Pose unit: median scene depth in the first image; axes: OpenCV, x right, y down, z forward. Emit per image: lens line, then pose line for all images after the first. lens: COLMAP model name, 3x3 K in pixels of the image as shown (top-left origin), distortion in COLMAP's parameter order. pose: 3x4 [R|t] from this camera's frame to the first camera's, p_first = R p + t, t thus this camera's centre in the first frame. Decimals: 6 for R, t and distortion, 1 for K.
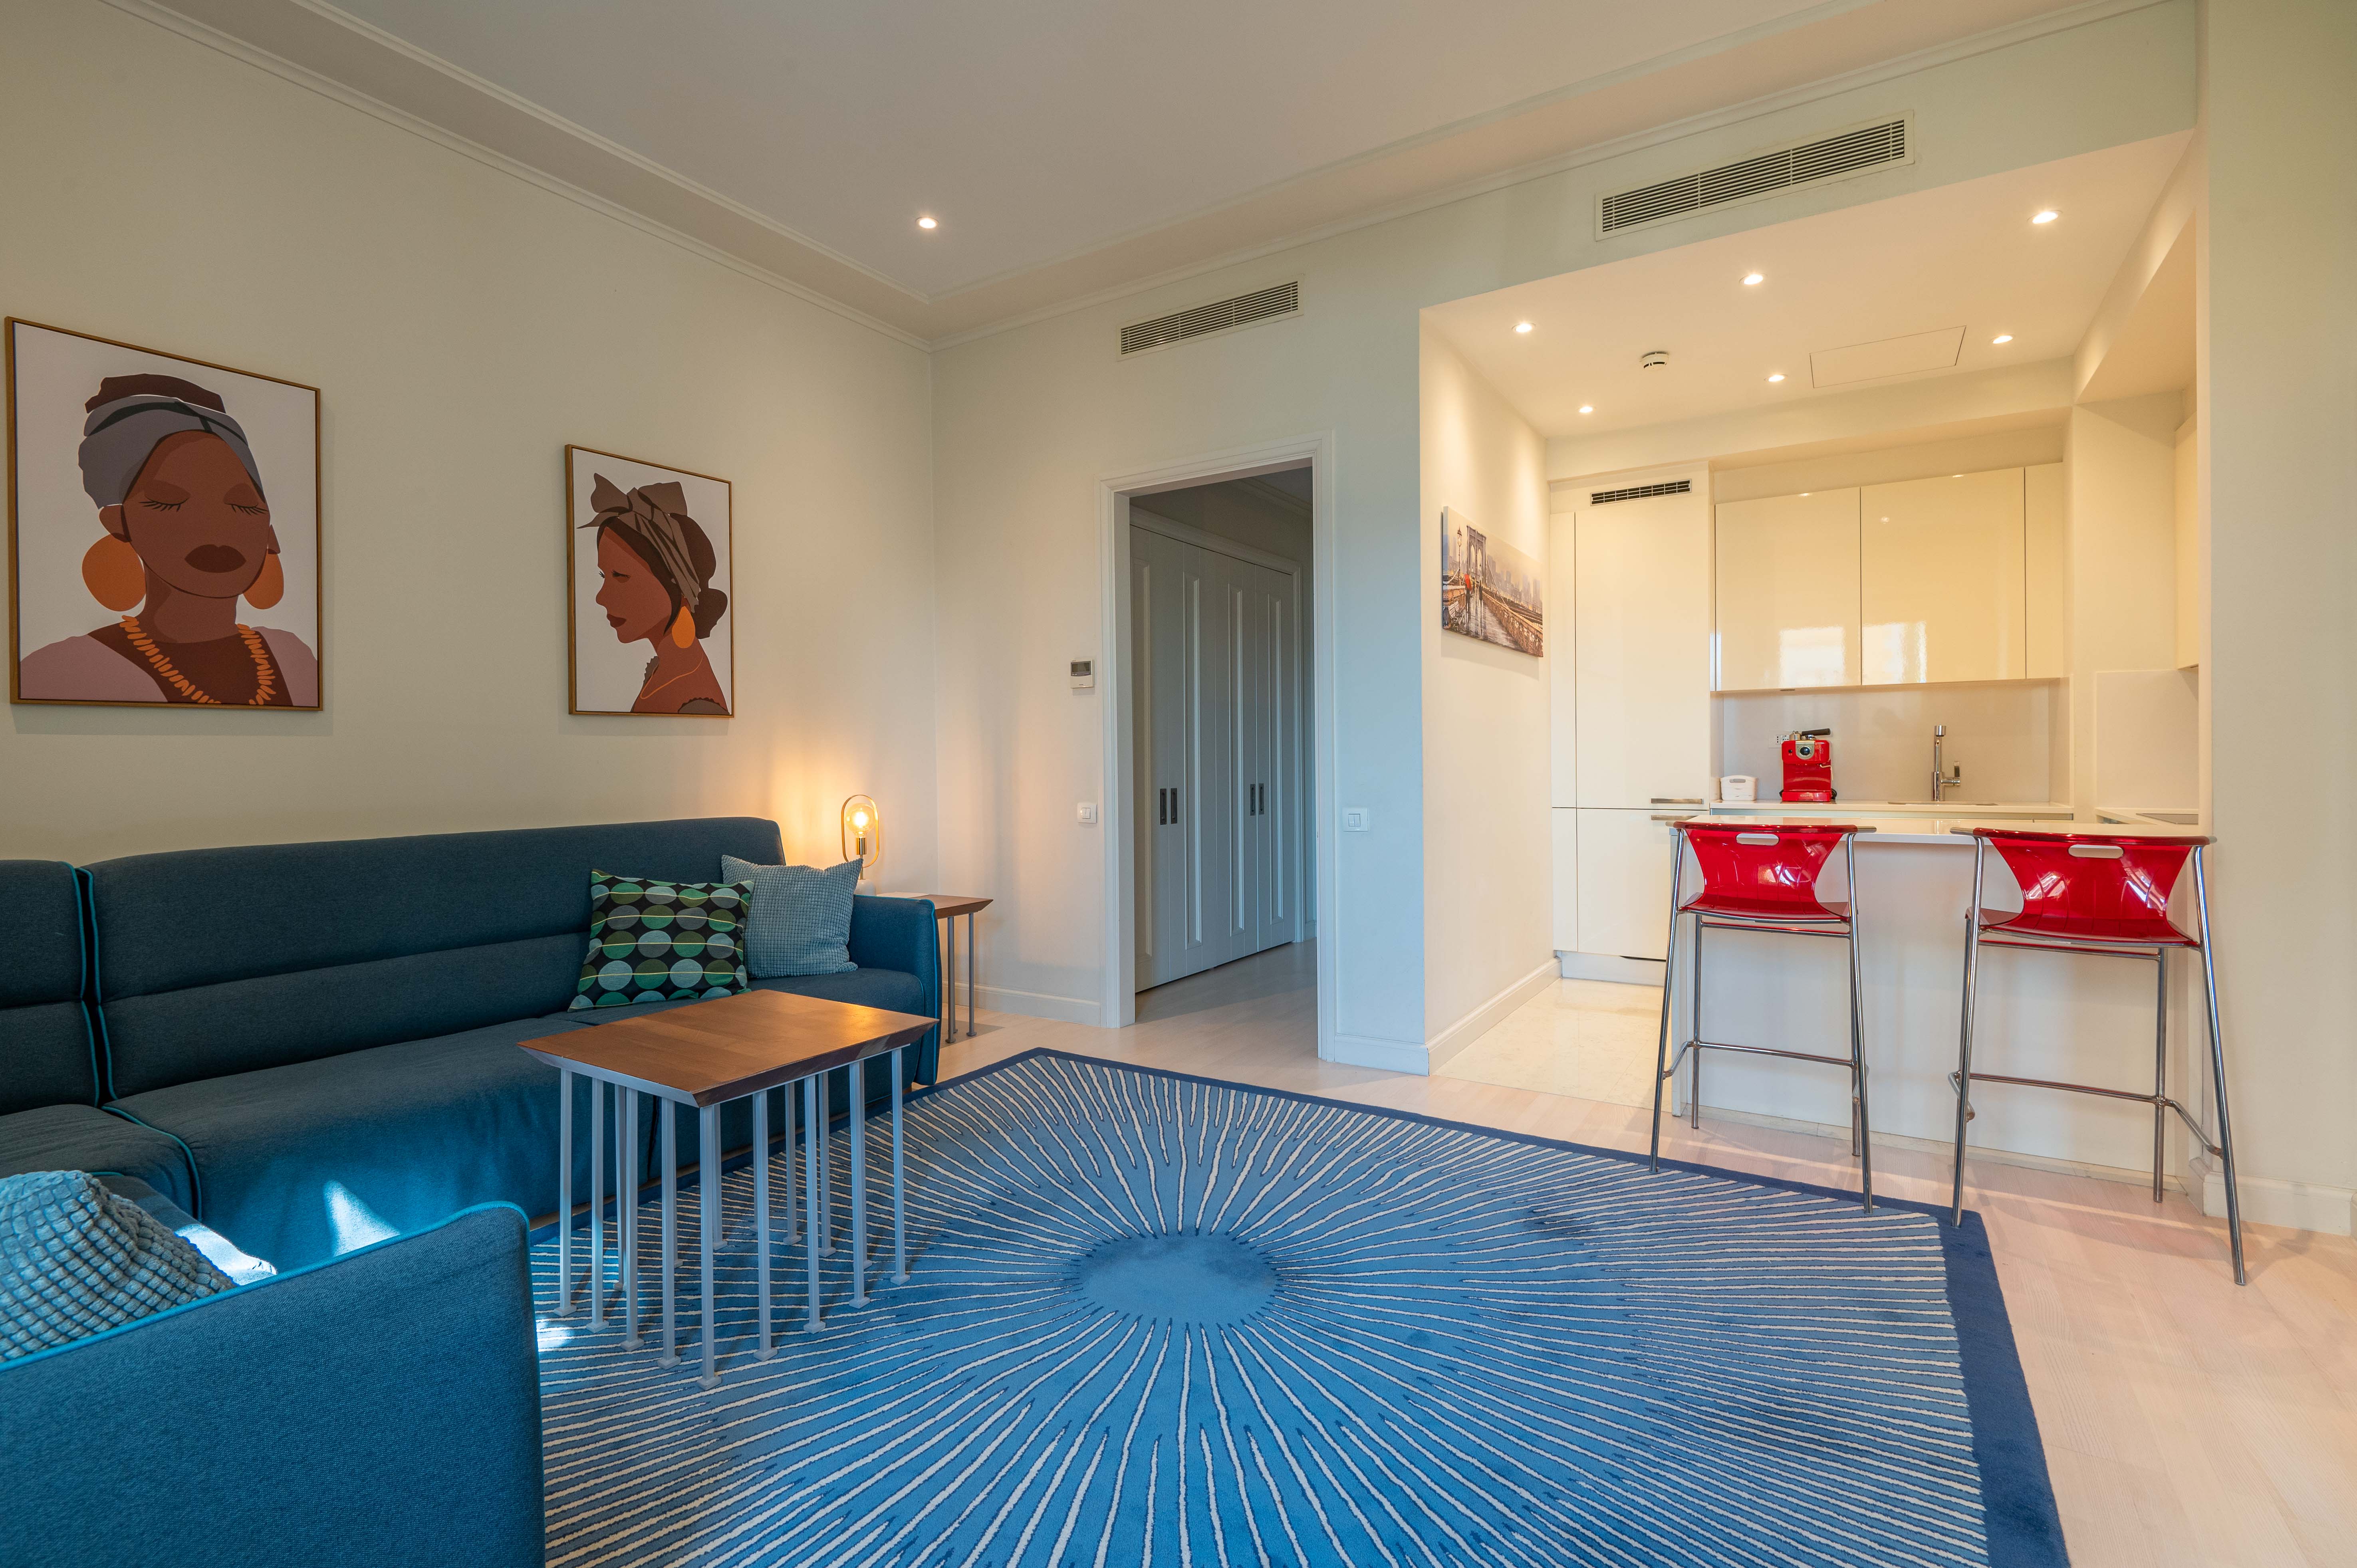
lens RADIAL K [[1073.6, 0, 1173.7], [0, 1073.6, 767.2], [0, 0, 1]] dist [0.009163, -0.012456]
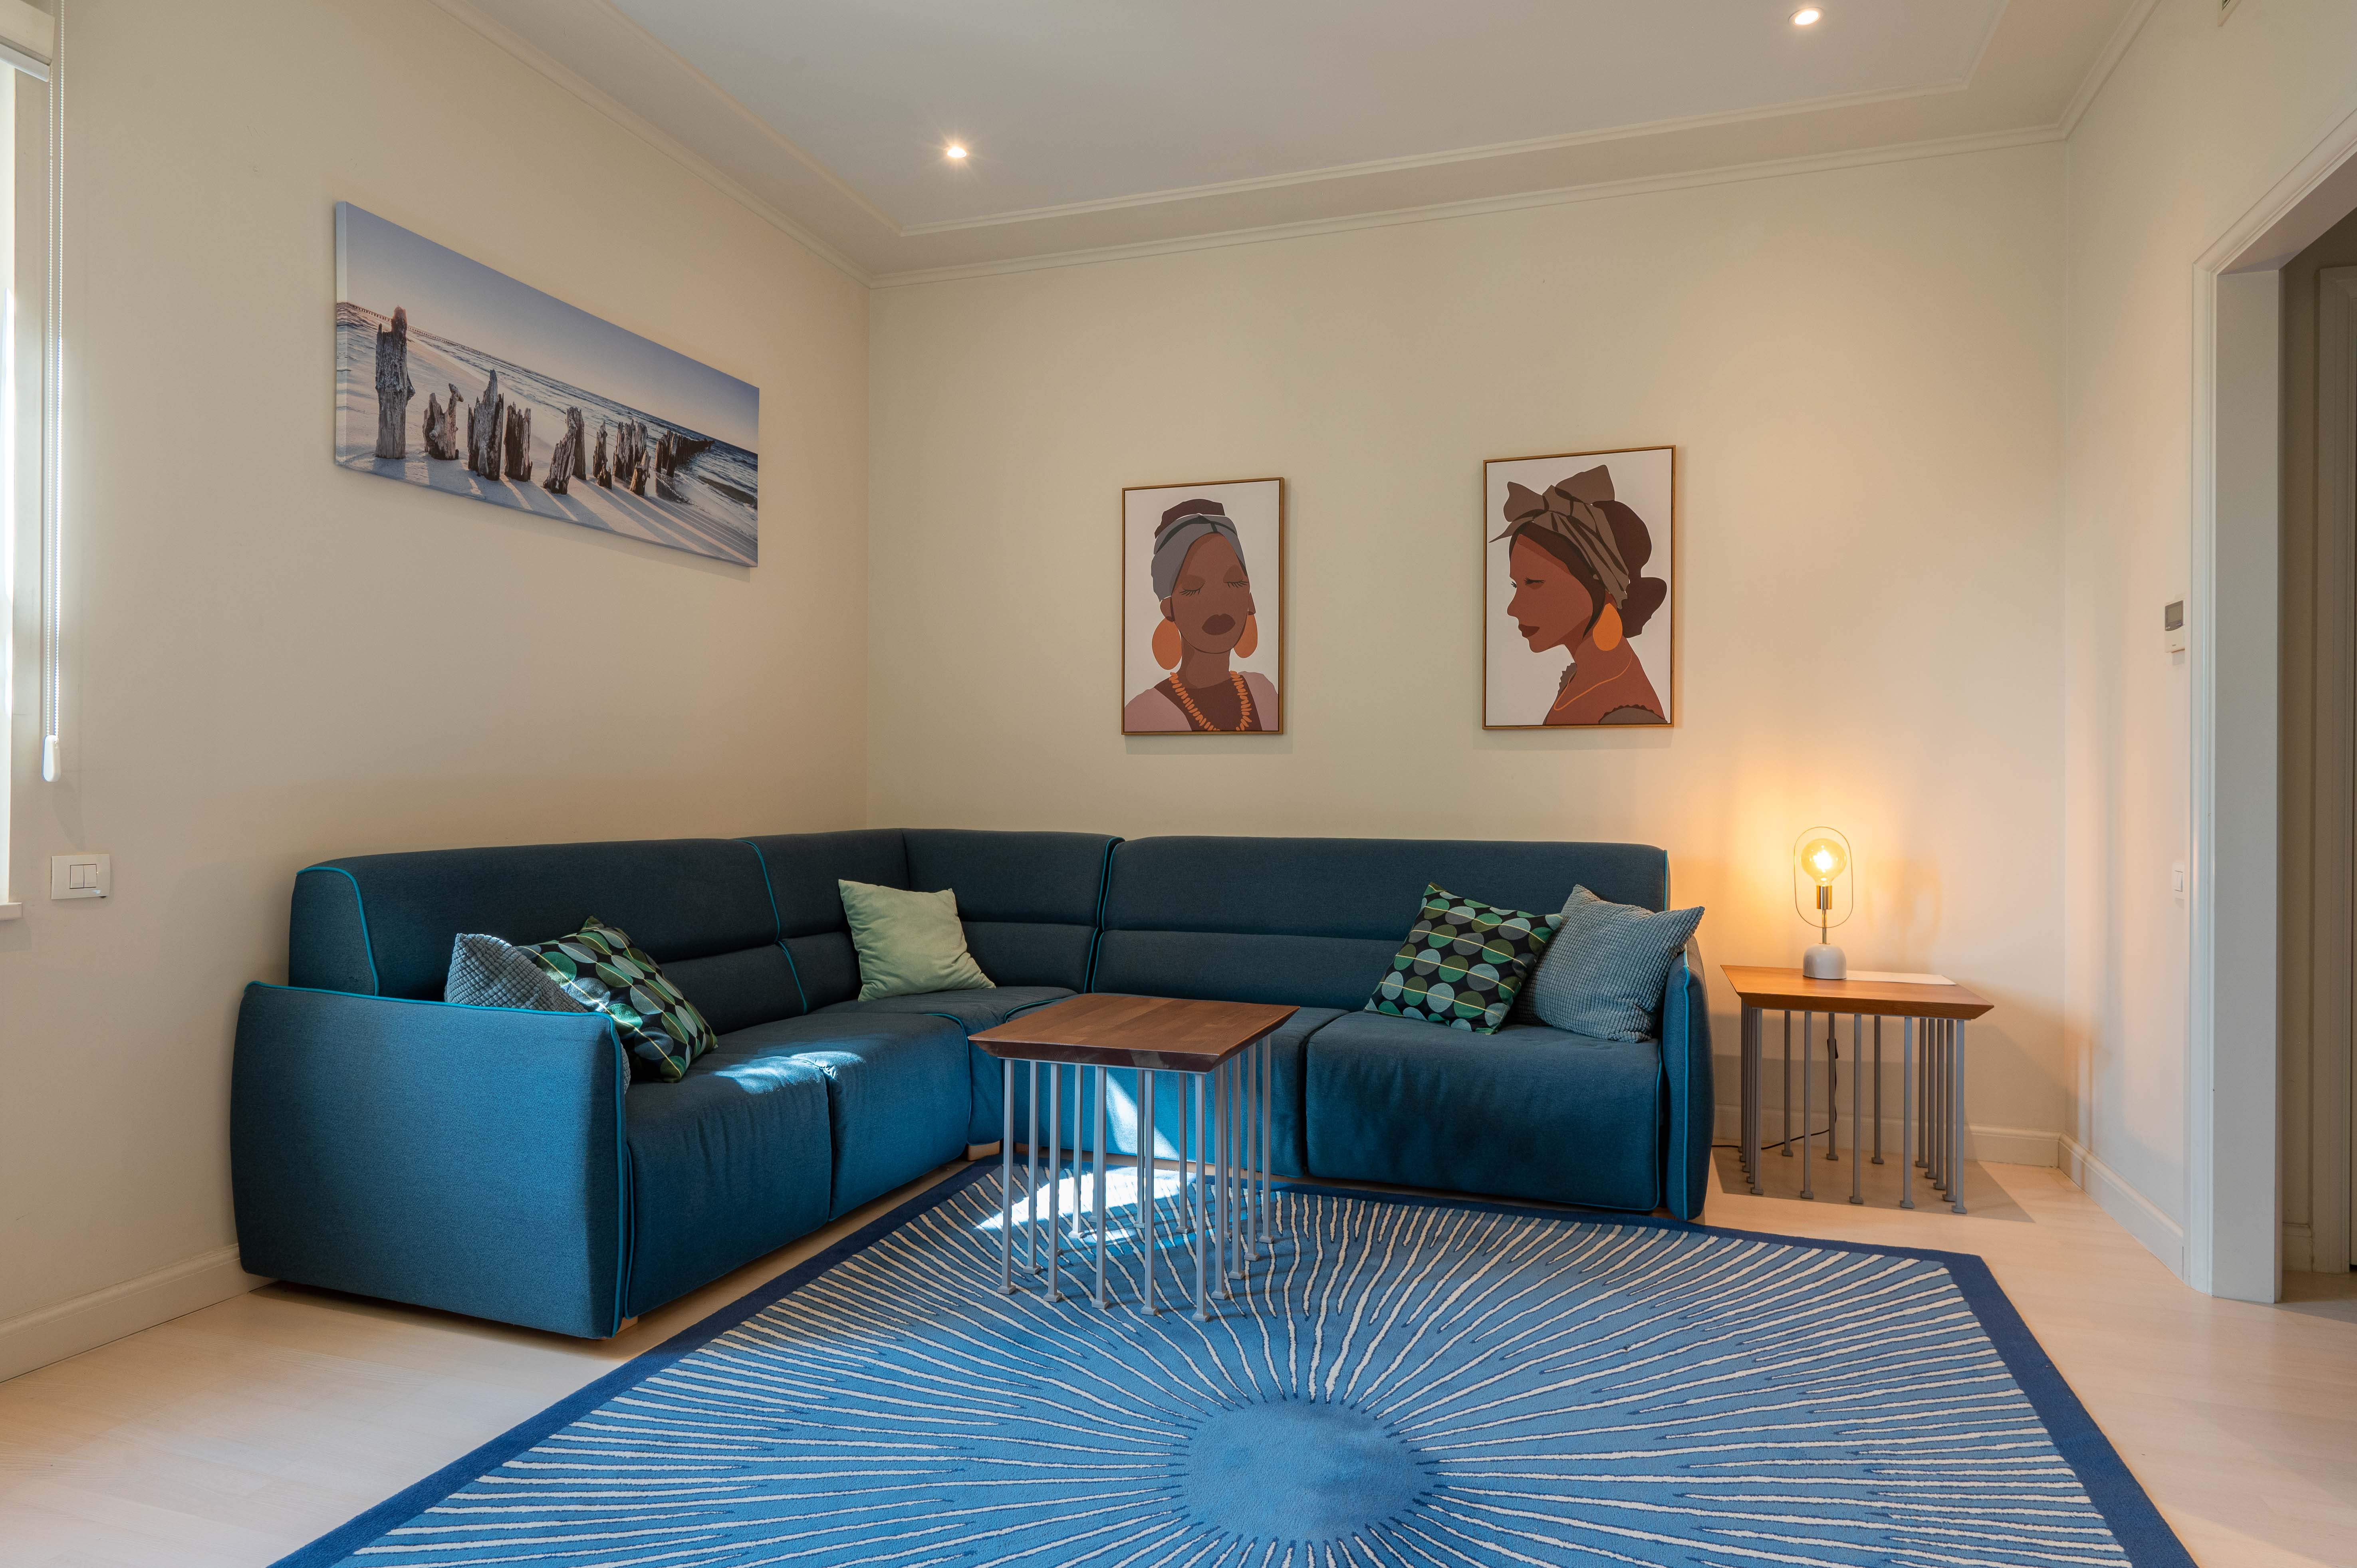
lens RADIAL K [[1301.1, 0, 1205.0], [0, 1301.1, 776.3], [0, 0, 1]] dist [0.016842, -0.000892]
pose [[0.252448, 0.008912, -0.967570, 0.629733], [-0.016215, 0.999856, 0.004979, -0.008552], [0.967475, 0.014433, 0.252556, 0.509728]]
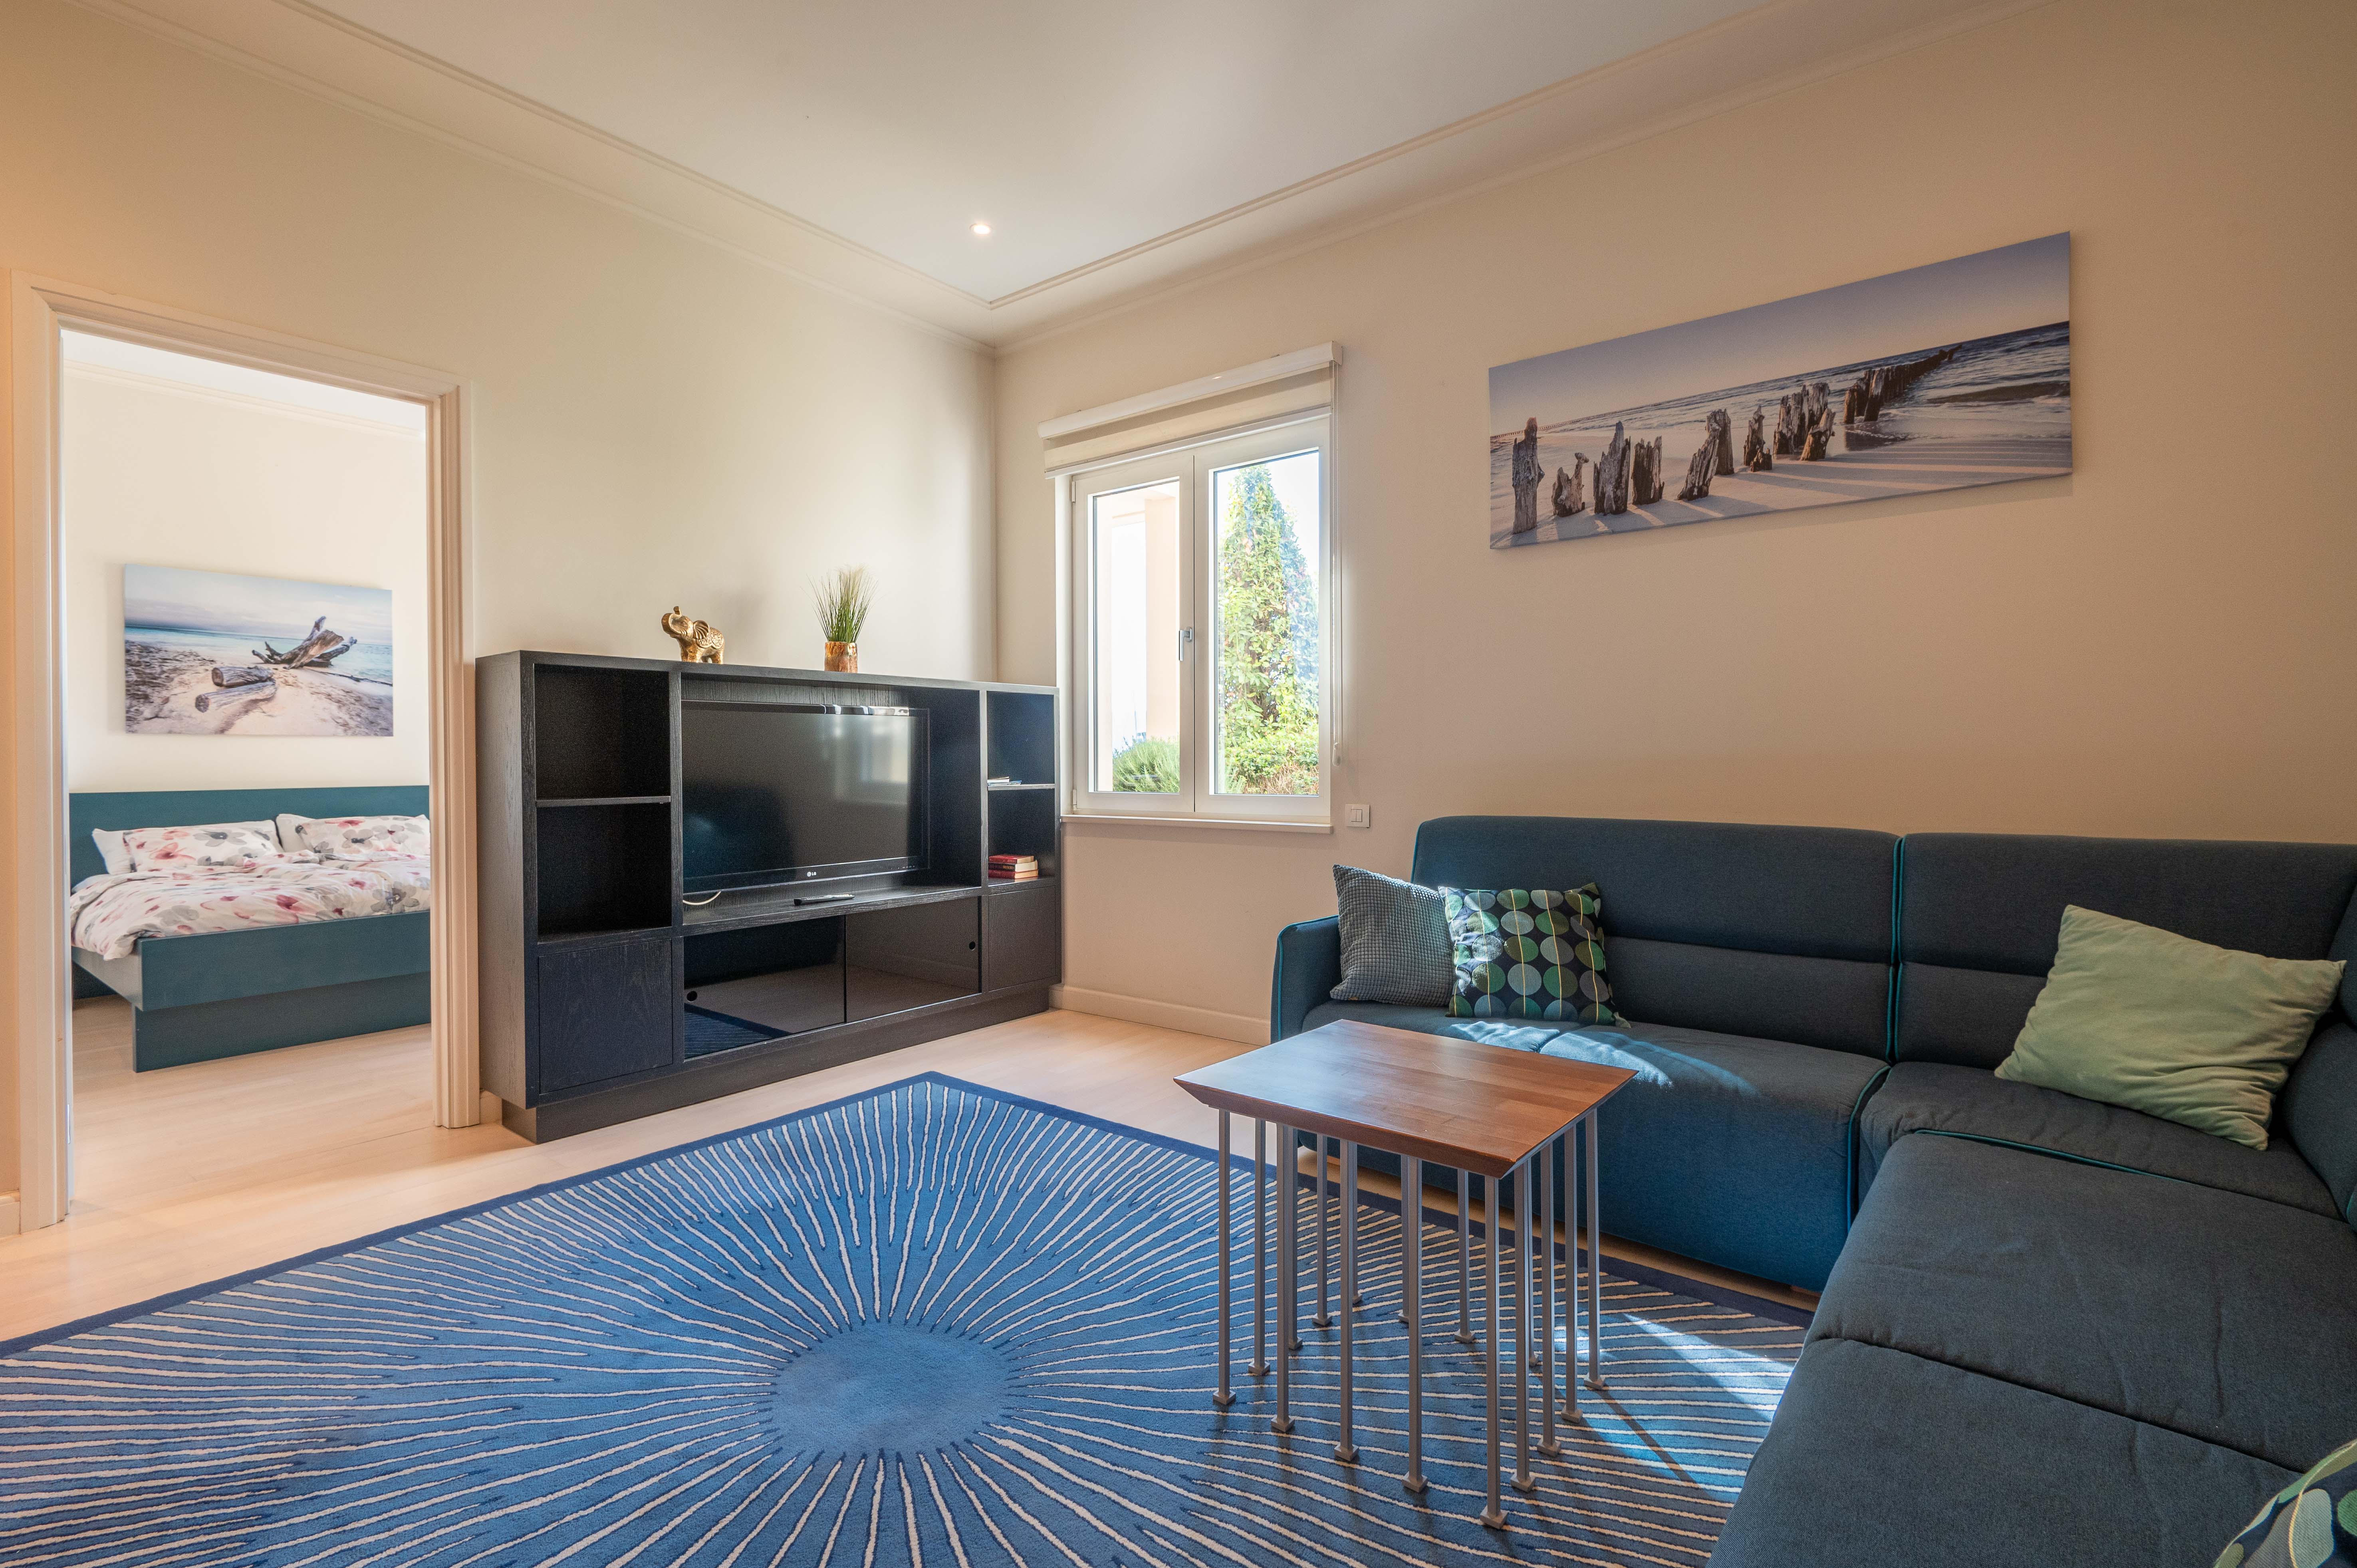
lens RADIAL K [[1073.6, 0, 1173.7], [0, 1073.6, 767.2], [0, 0, 1]] dist [0.009163, -0.012456]
pose [[-0.996048, 0.015168, 0.087516, -0.212389], [0.016187, 0.999809, 0.010945, -0.005911], [-0.087333, 0.012319, -0.996103, 1.308687]]
